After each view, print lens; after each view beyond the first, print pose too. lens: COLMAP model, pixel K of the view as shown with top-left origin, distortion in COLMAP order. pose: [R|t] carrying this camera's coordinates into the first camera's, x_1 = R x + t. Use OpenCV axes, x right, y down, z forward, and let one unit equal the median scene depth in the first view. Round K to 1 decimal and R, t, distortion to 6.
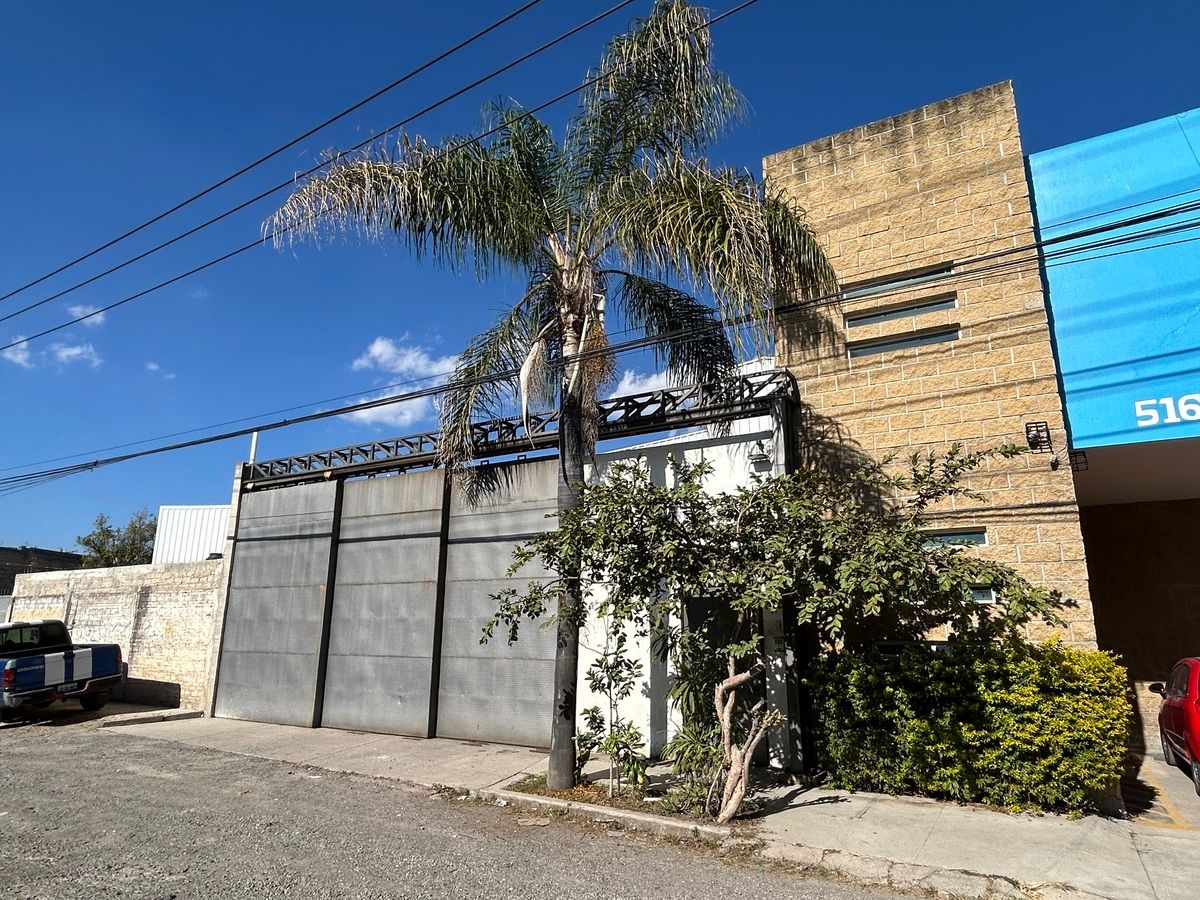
lens RADIAL K [[738.2, 0, 599.9], [0, 738.2, 448.8], [0, 0, 1]] dist [-0.002647, -0.003529]
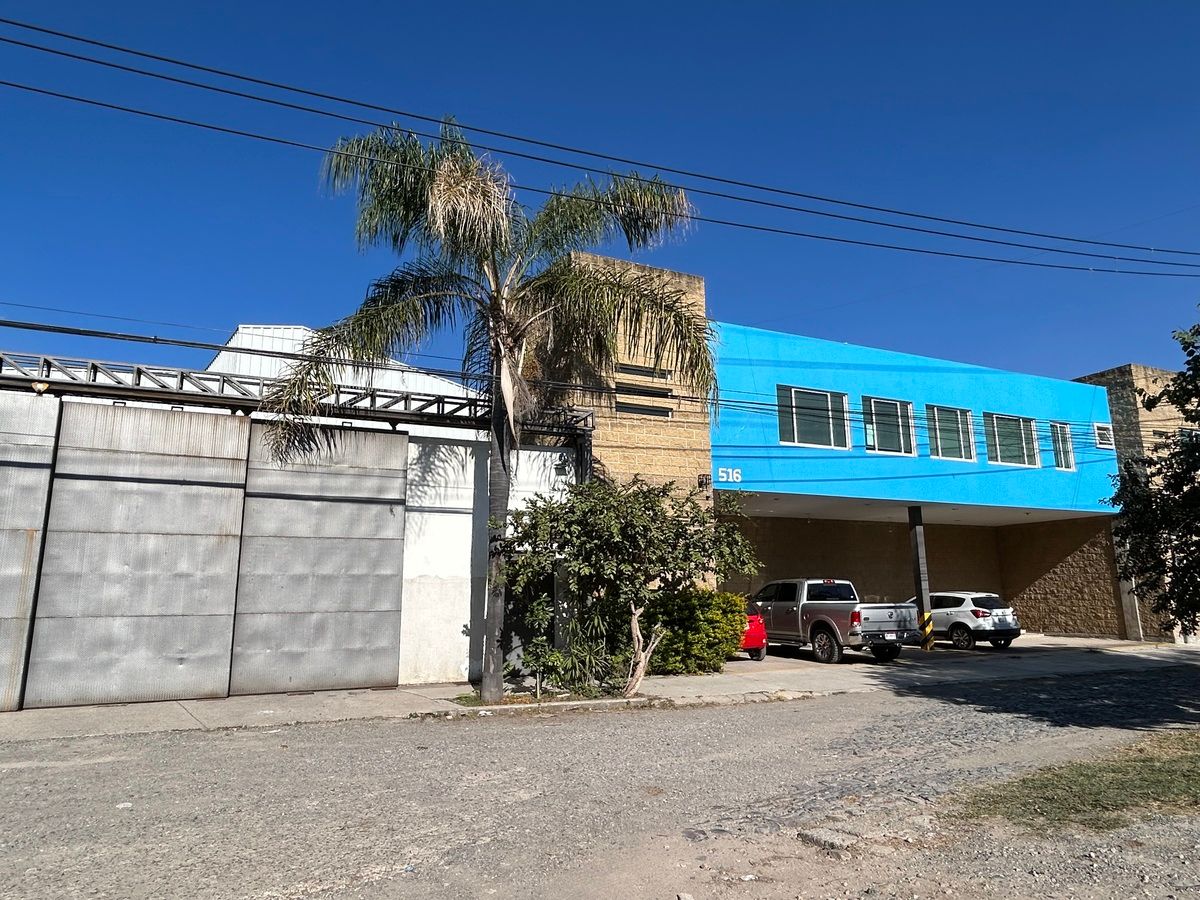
lens RADIAL K [[738.2, 0, 593.8], [0, 738.2, 452.1], [0, 0, 1]] dist [-0.002647, -0.003529]
pose [[0.566137, 0.144088, 0.811620, -1.083811], [-0.187654, 0.981280, -0.043313, 0.043728], [-0.802667, -0.127782, 0.582578, 0.136937]]
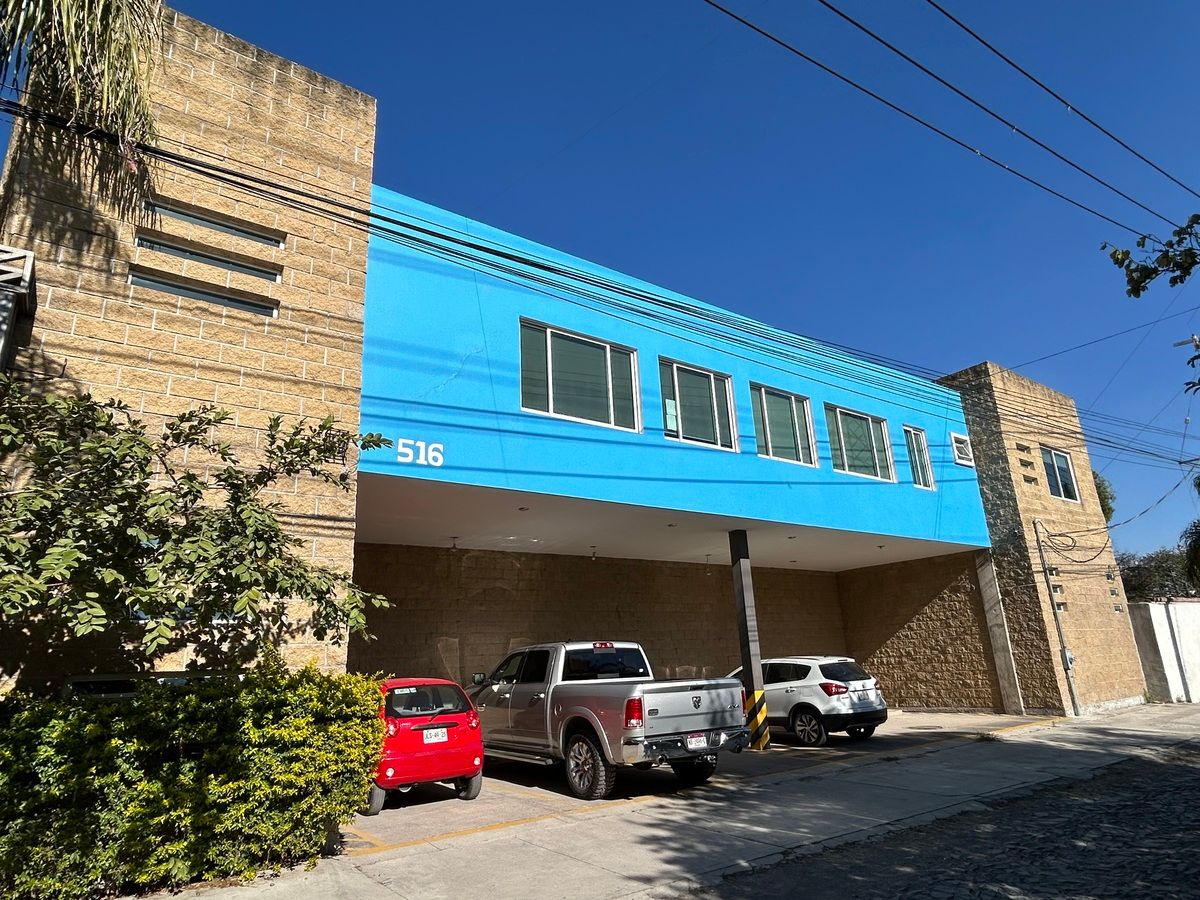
lens RADIAL K [[714.4, 0, 598.0], [0, 714.4, 451.6], [0, 0, 1]] dist [-0.001338, -0.001603]
pose [[0.385835, 0.243060, 0.889974, -0.082838], [-0.177787, 0.966178, -0.186796, 0.099985], [-0.905275, -0.086153, 0.415998, 0.313310]]
